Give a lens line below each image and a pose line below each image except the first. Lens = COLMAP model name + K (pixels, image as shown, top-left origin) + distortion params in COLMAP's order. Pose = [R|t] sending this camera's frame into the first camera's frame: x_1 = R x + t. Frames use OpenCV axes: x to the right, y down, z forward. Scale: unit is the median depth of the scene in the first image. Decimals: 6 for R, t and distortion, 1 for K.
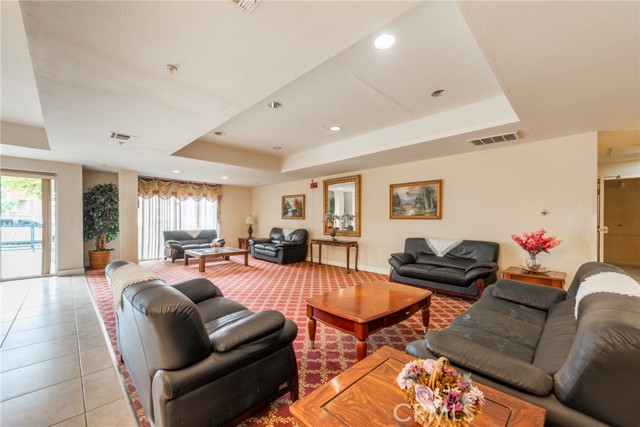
lens RADIAL K [[256.1, 0, 320.0], [0, 256.1, 217.4], [0, 0, 1]] dist [0.002126, 0.000104]
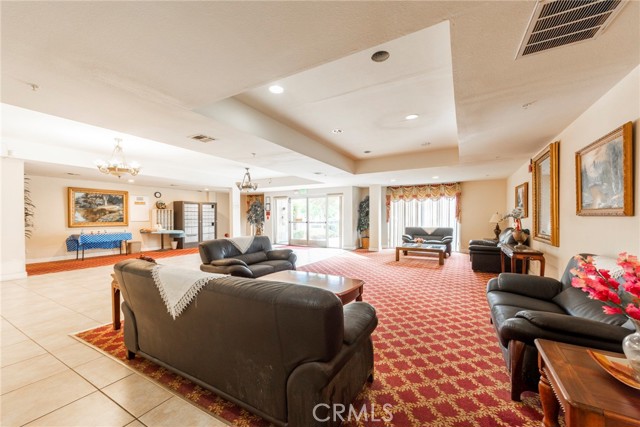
lens RADIAL K [[256.1, 0, 319.7], [0, 256.1, 217.2], [0, 0, 1]] dist [0.002126, 0.000104]
pose [[0.274360, -0.004350, -0.961617, 0.447804], [0.010606, 0.999943, -0.001497, 0.002390], [0.961569, -0.009788, 0.274390, 0.235916]]
